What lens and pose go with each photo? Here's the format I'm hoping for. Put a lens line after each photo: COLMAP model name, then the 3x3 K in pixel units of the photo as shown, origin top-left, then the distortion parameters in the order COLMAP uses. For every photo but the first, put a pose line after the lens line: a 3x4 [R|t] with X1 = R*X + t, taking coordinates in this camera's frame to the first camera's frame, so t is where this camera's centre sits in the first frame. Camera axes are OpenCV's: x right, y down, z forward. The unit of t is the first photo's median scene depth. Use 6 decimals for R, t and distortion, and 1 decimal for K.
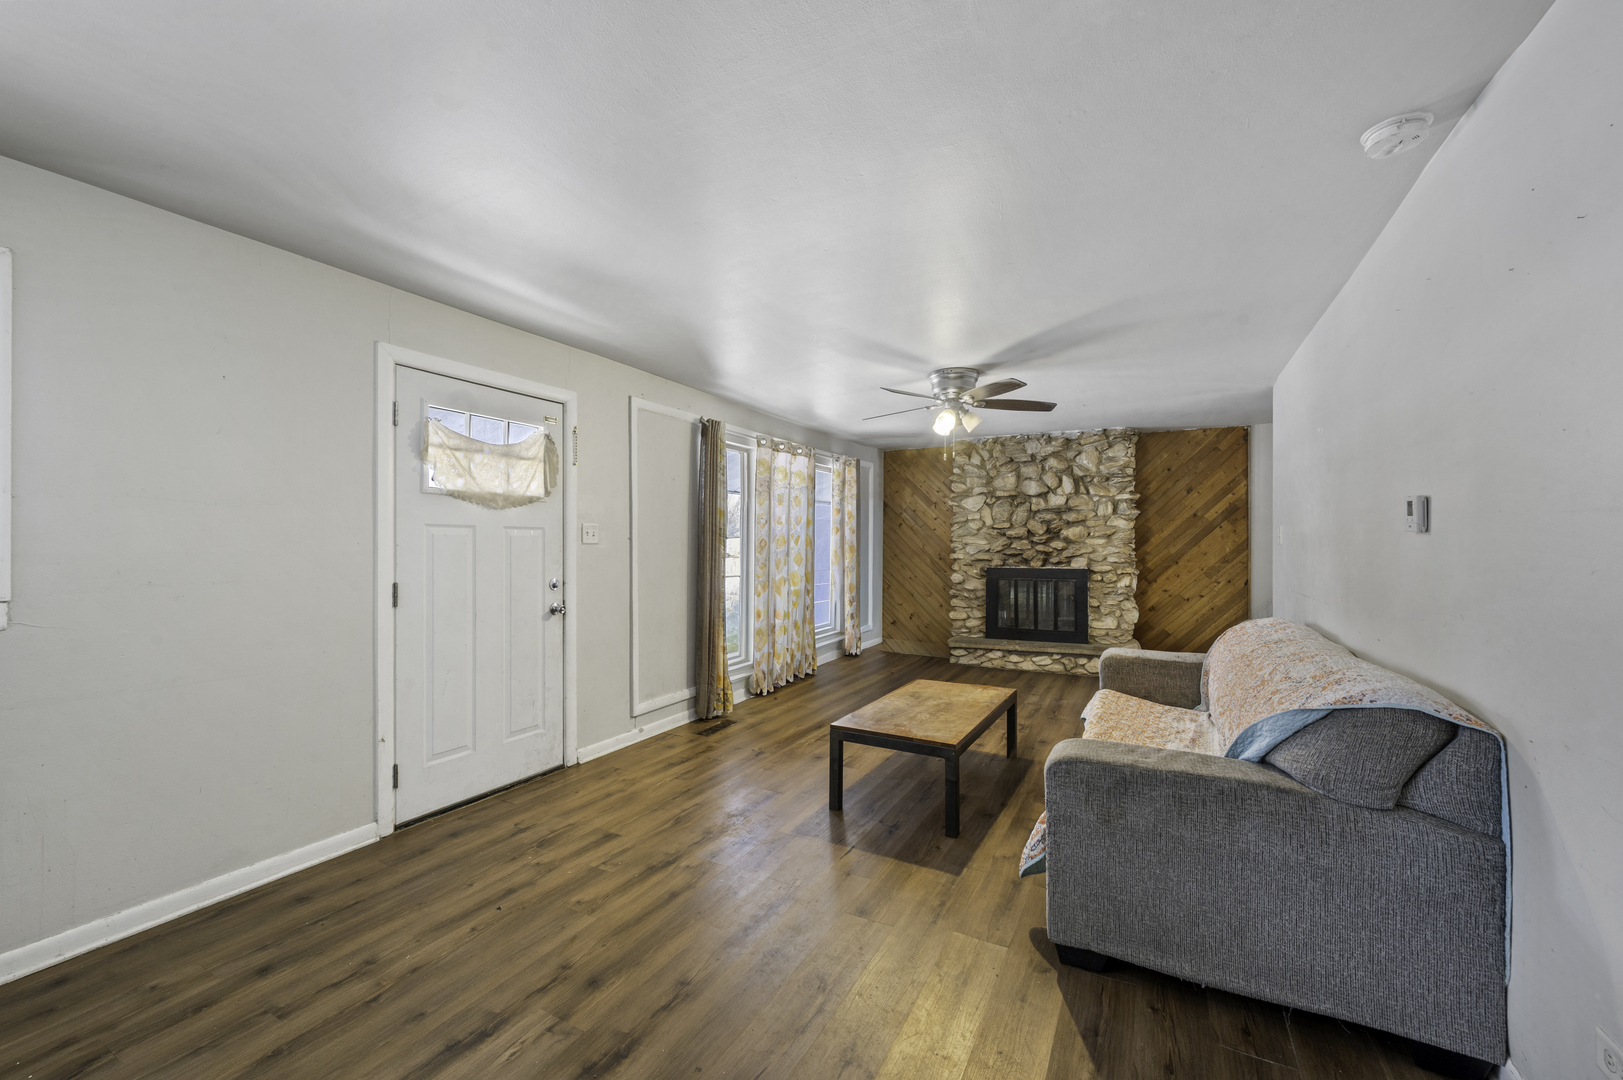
lens RADIAL K [[658.0, 0, 811.5], [0, 658.0, 540.0], [0, 0, 1]] dist [-0.000564, -0.000037]
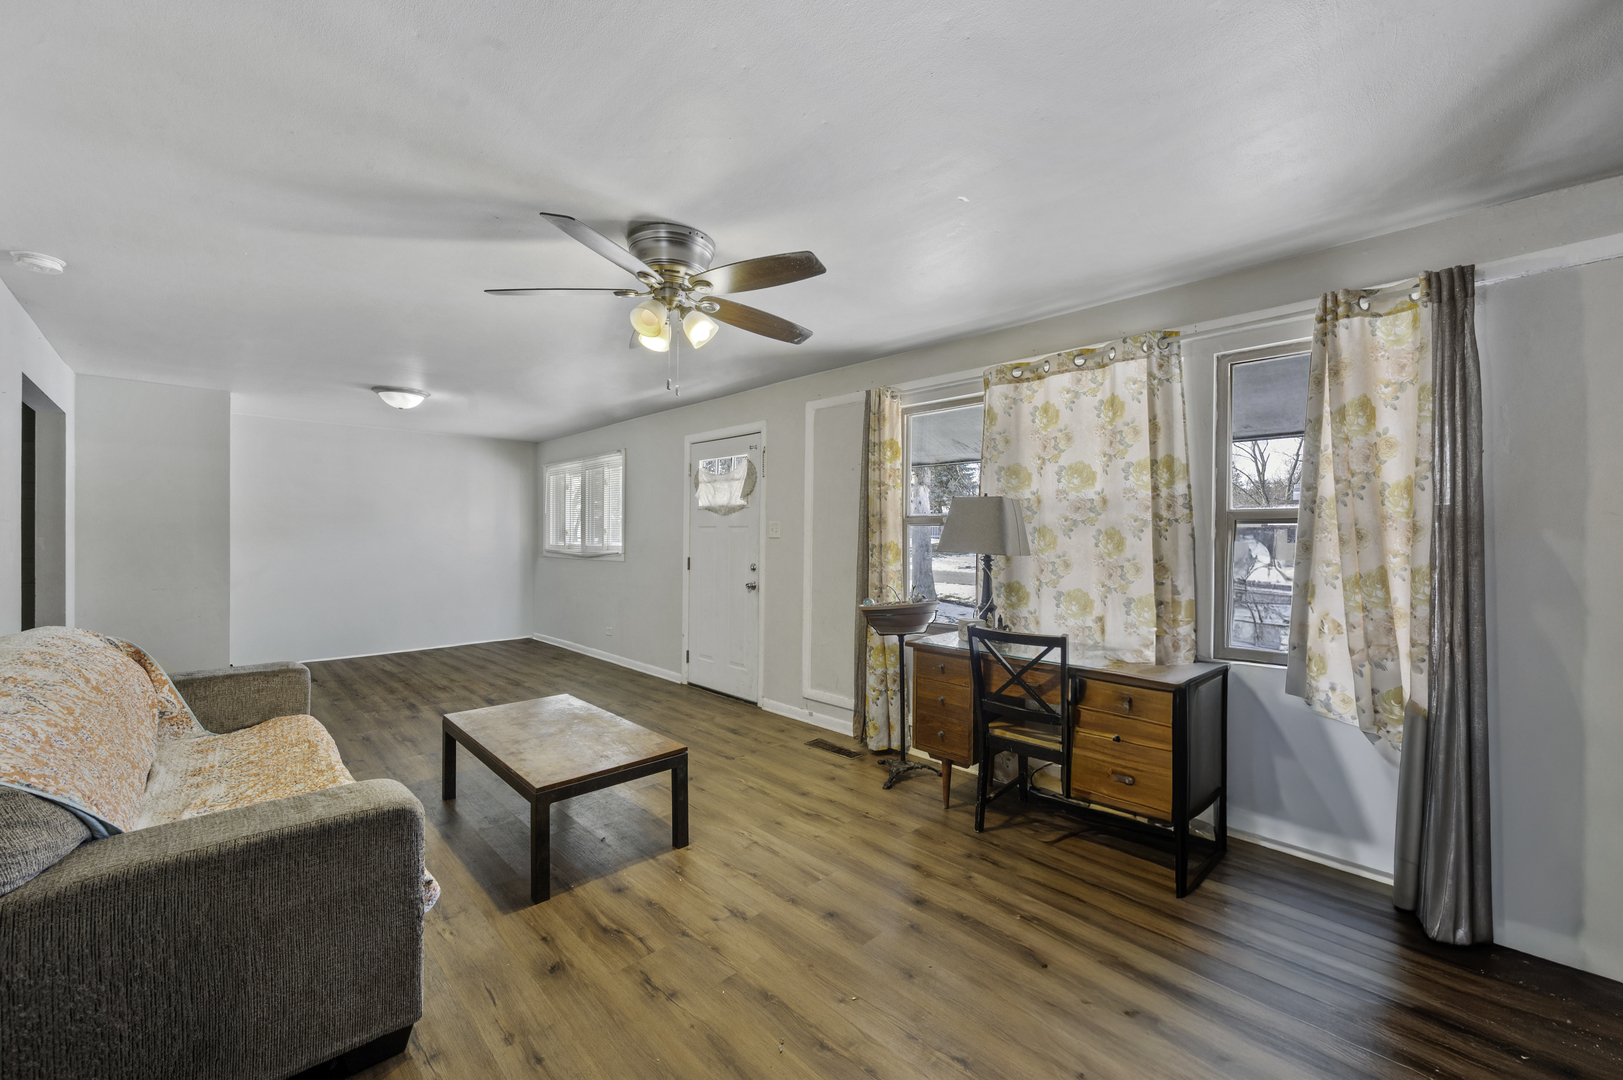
lens RADIAL K [[658.0, 0, 811.5], [0, 658.0, 540.0], [0, 0, 1]] dist [-0.000564, -0.000037]
pose [[-0.330394, 0.004121, -0.943834, 0.957941], [0.004168, 0.999987, 0.002907, 0.009195], [0.943834, -0.002974, -0.330407, 1.758840]]
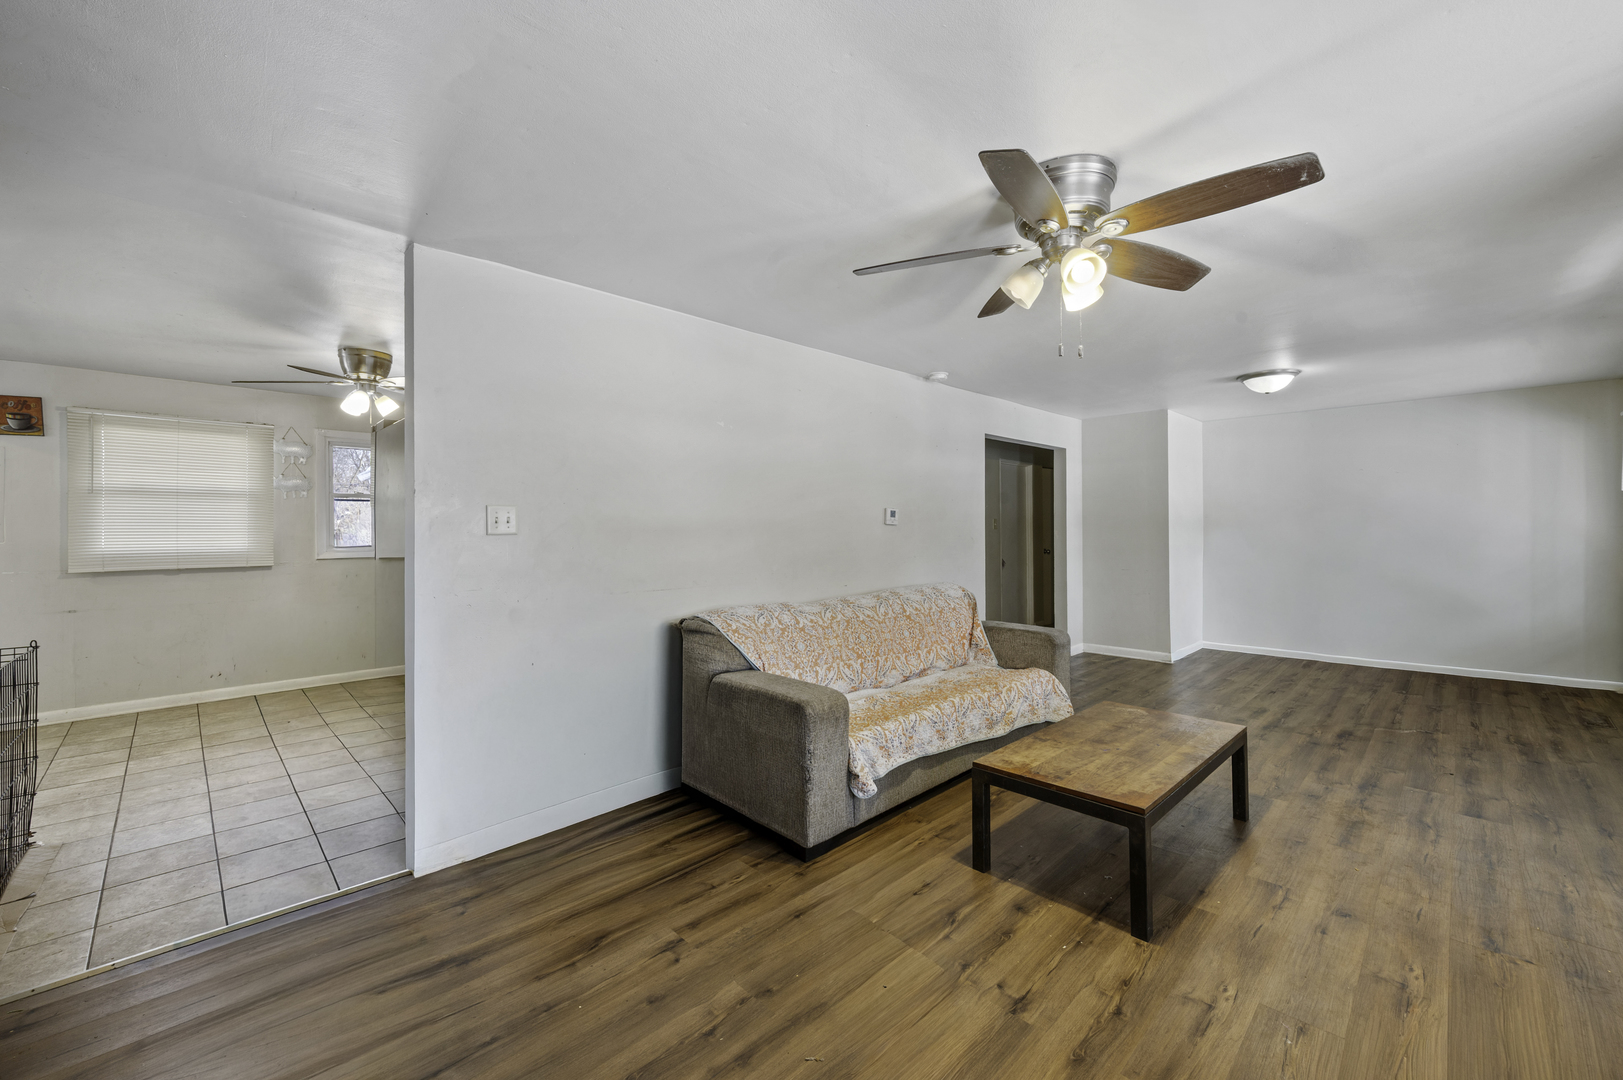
lens RADIAL K [[650.4, 0, 767.7], [0, 650.4, 519.3], [0, 0, 1]] dist [-0.000526, -0.000060]
pose [[-0.942150, -0.000929, 0.335190, 0.353354], [-0.004591, 0.999938, -0.010133, -0.002109], [-0.335160, -0.011086, -0.942096, 2.058056]]
